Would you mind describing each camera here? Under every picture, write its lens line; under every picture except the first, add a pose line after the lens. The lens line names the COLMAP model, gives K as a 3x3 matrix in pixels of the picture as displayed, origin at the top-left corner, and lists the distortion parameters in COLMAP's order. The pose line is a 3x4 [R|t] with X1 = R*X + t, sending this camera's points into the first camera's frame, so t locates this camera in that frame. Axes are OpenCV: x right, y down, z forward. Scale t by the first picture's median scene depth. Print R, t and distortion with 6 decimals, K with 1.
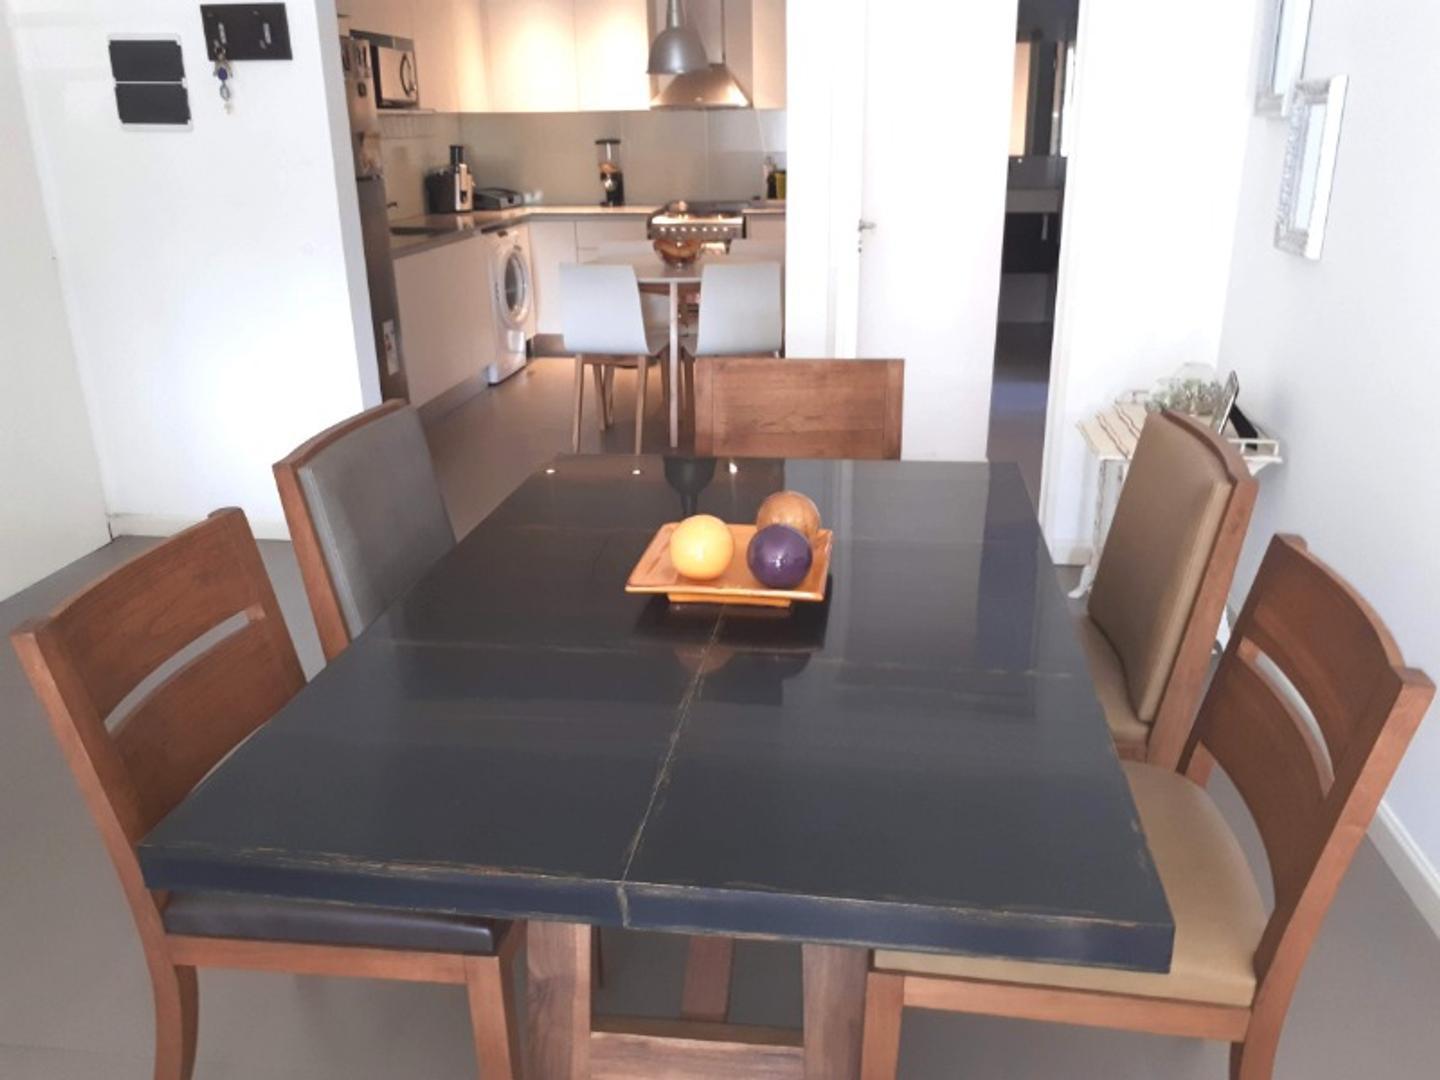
lens RADIAL K [[1137.0, 0, 731.5], [0, 1137.0, 538.1], [0, 0, 1]] dist [0.052380, -0.003033]
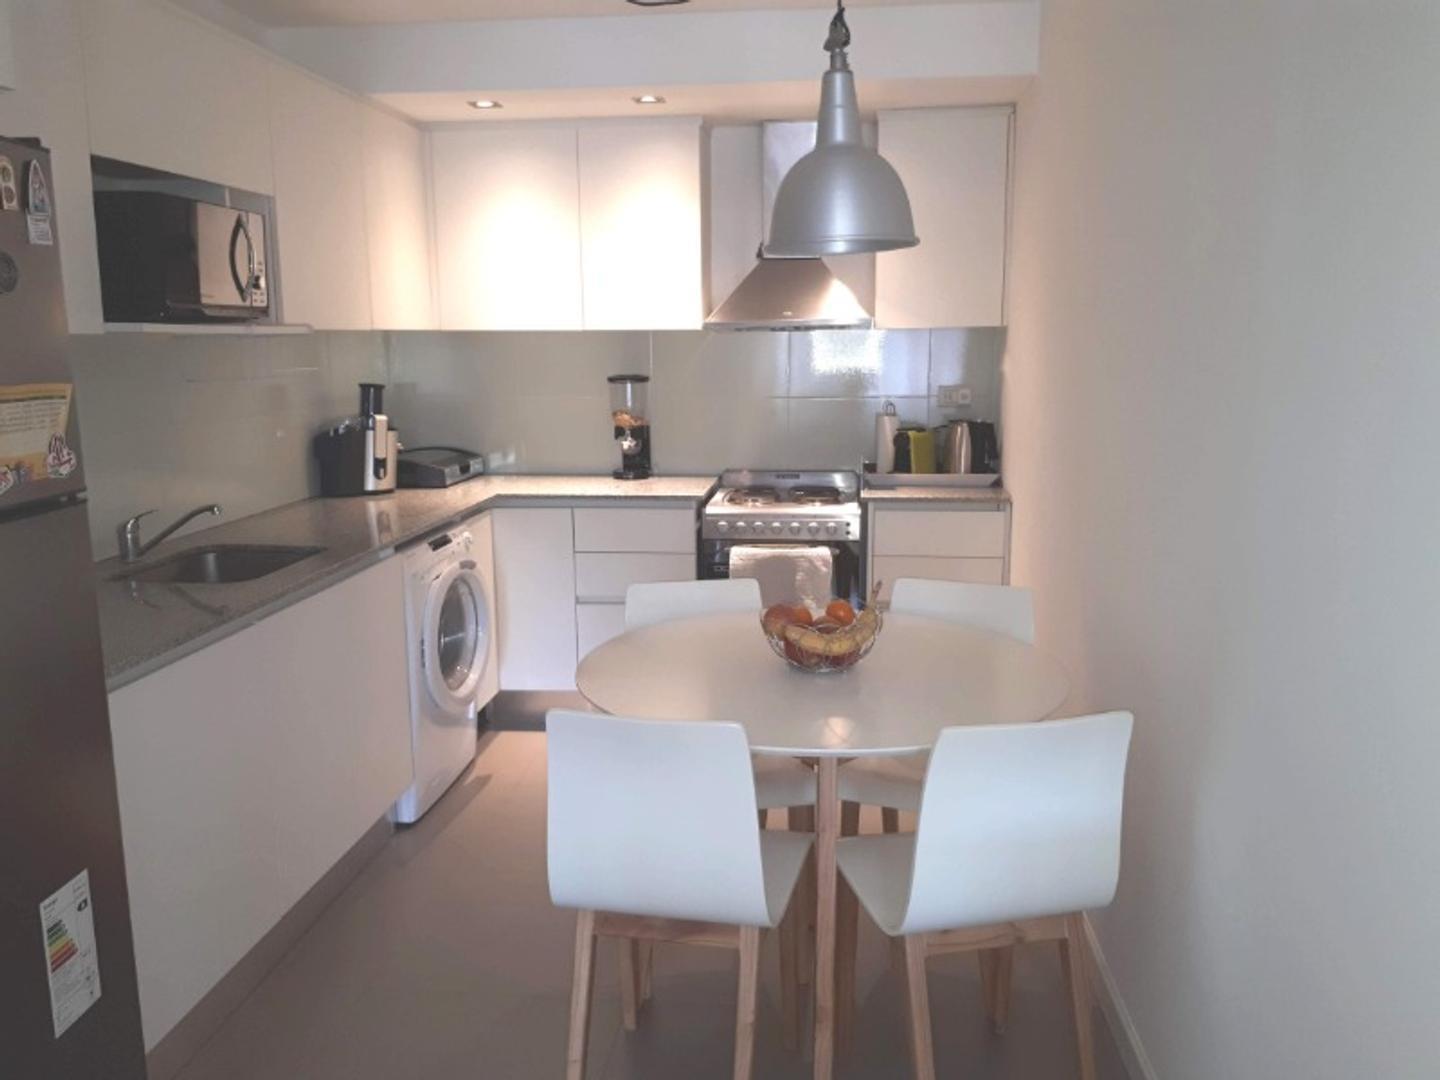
lens RADIAL K [[1132.6, 0, 720.0], [0, 1132.6, 540.0], [0, 0, 1]] dist [0.192023, -0.000175]
pose [[0.999908, 0.003557, 0.013068, -0.068991], [-0.001246, 0.984969, -0.172724, -0.161566], [-0.013486, 0.172692, 0.984884, 0.428748]]
